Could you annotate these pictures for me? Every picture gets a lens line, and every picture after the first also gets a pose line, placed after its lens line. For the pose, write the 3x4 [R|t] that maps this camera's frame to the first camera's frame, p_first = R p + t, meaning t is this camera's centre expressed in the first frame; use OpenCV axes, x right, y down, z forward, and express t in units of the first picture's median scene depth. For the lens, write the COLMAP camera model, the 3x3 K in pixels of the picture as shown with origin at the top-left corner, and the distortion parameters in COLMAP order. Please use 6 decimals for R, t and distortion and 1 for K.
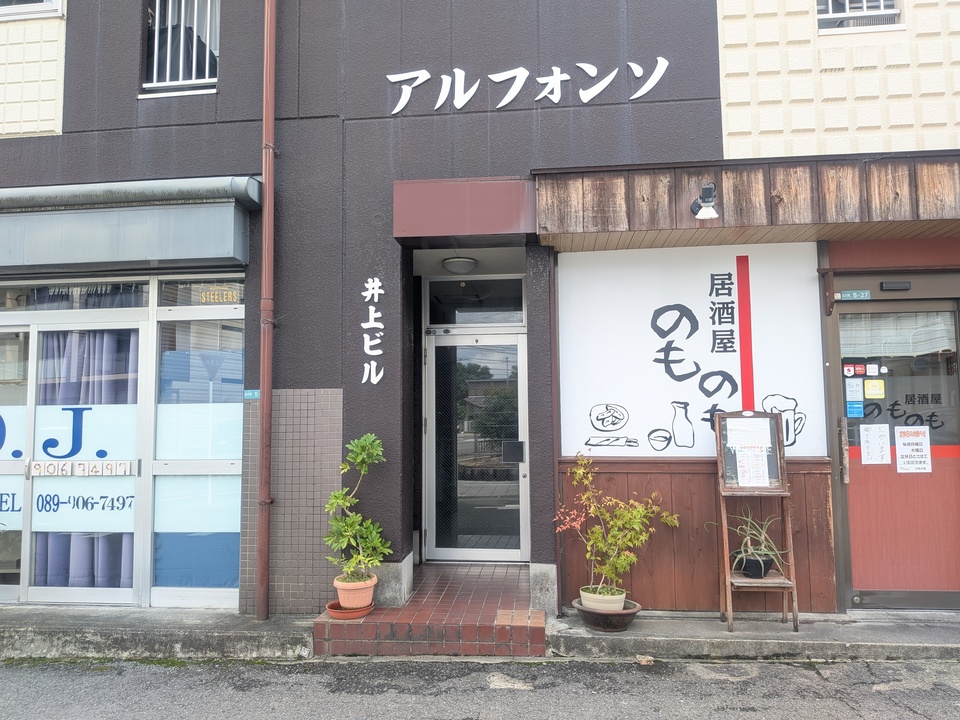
lens RADIAL K [[695.0, 0, 480.0], [0, 695.0, 360.0], [0, 0, 1]] dist [0.078038, -0.114888]
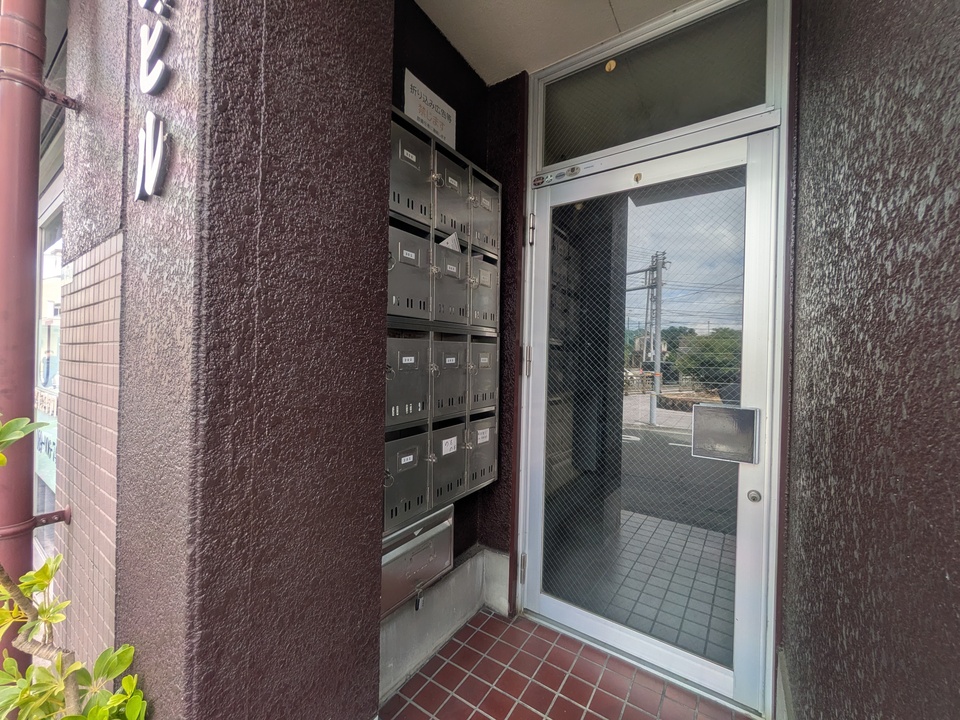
lens RADIAL K [[382.1, 0, 483.2], [0, 382.1, 359.5], [0, 0, 1]] dist [0.000568, -0.000557]
pose [[0.881154, 0.027689, -0.472017, 0.035039], [0.011385, 0.996752, 0.079724, 0.088787], [0.472692, -0.075623, 0.877977, 0.928196]]
